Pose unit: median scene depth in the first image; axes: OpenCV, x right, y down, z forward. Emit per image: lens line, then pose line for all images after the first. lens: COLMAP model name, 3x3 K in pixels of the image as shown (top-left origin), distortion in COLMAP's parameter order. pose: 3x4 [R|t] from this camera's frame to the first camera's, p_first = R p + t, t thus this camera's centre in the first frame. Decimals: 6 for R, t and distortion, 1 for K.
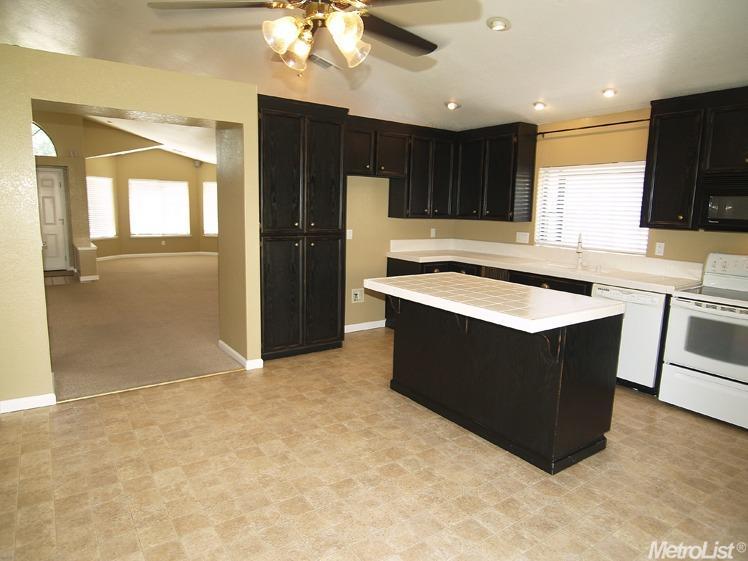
lens RADIAL K [[473.8, 0, 369.0], [0, 473.8, 277.9], [0, 0, 1]] dist [-0.027933, 0.003743]
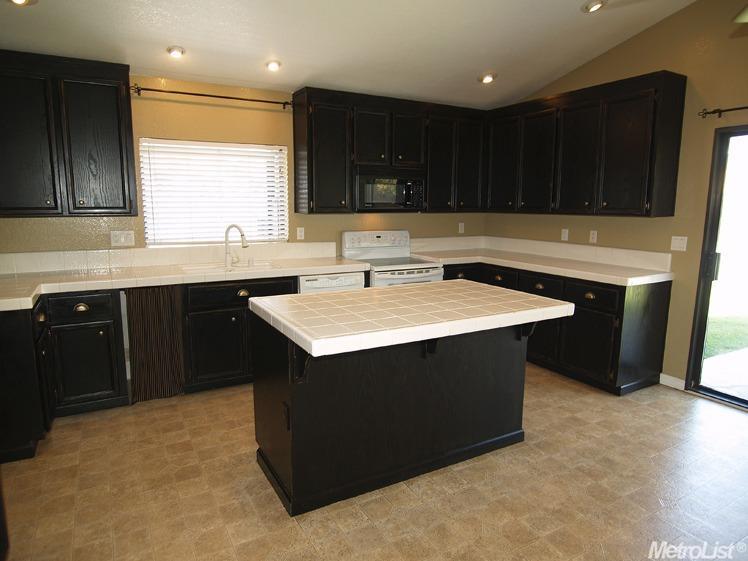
lens RADIAL K [[473.8, 0, 368.2], [0, 473.8, 277.6], [0, 0, 1]] dist [-0.027933, 0.003743]
pose [[0.095686, -0.179179, 0.979152, -0.504847], [0.143495, 0.975874, 0.164556, -0.143996], [-0.985014, 0.124758, 0.119088, 0.906762]]
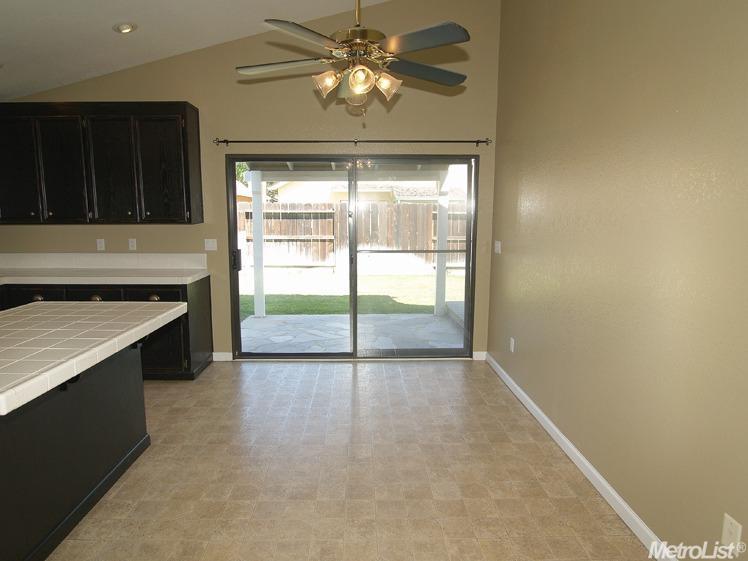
lens RADIAL K [[473.8, 0, 366.6], [0, 473.8, 276.7], [0, 0, 1]] dist [-0.027933, 0.003743]
pose [[-0.828676, -0.100571, 0.550619, -0.479319], [0.060740, 0.961759, 0.267078, -0.183430], [-0.556423, 0.254766, -0.790878, 1.153699]]
